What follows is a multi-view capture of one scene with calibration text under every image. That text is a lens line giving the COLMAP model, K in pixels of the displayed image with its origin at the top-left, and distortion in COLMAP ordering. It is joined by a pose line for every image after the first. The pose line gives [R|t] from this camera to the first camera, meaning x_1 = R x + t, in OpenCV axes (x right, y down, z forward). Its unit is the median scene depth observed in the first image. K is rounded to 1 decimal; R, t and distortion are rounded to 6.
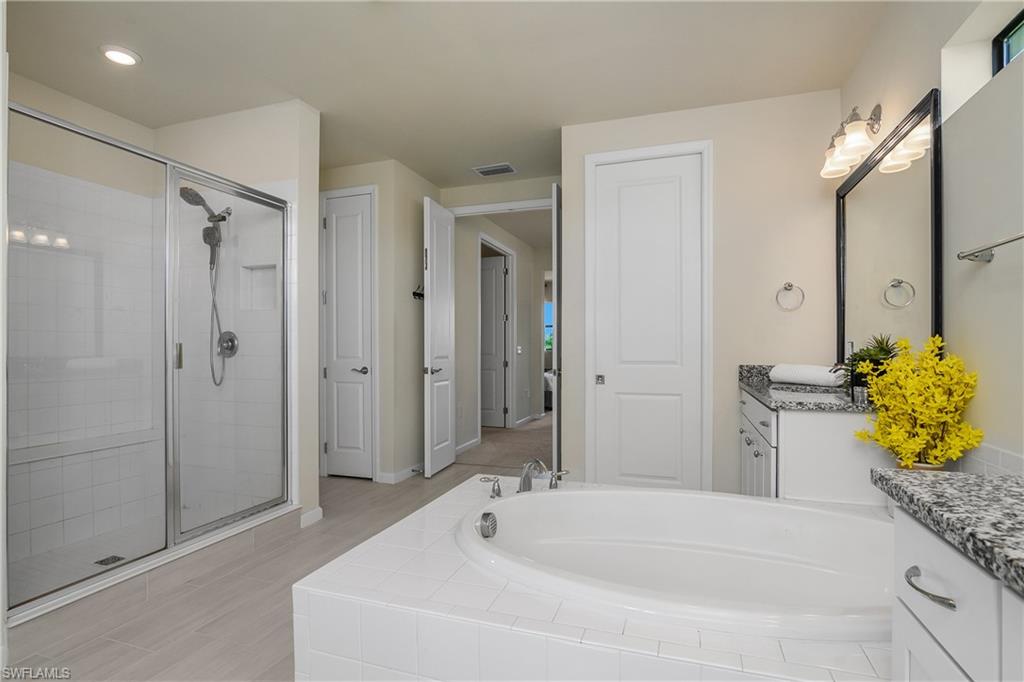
lens RADIAL K [[515.0, 0, 511.6], [0, 515.0, 344.2], [0, 0, 1]] dist [-0.021761, -0.001365]
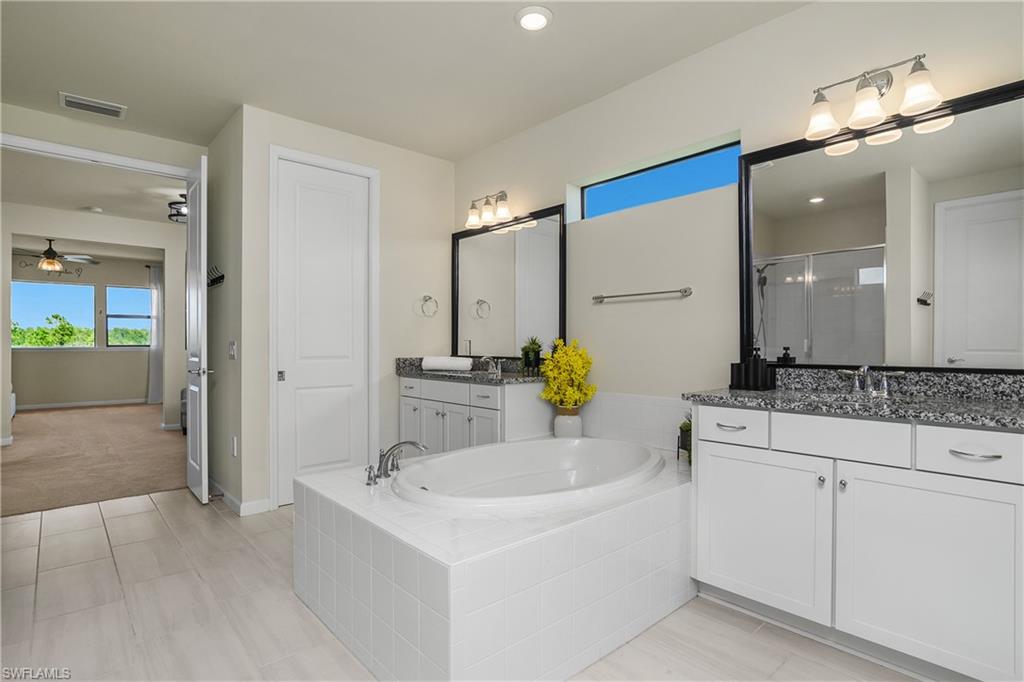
lens RADIAL K [[515.0, 0, 511.5], [0, 515.0, 342.0], [0, 0, 1]] dist [-0.021761, -0.001365]
pose [[0.484859, 0.007875, 0.874557, -0.502702], [-0.008094, 0.999957, -0.004517, 0.004706], [-0.874555, -0.004889, 0.484902, 0.142467]]
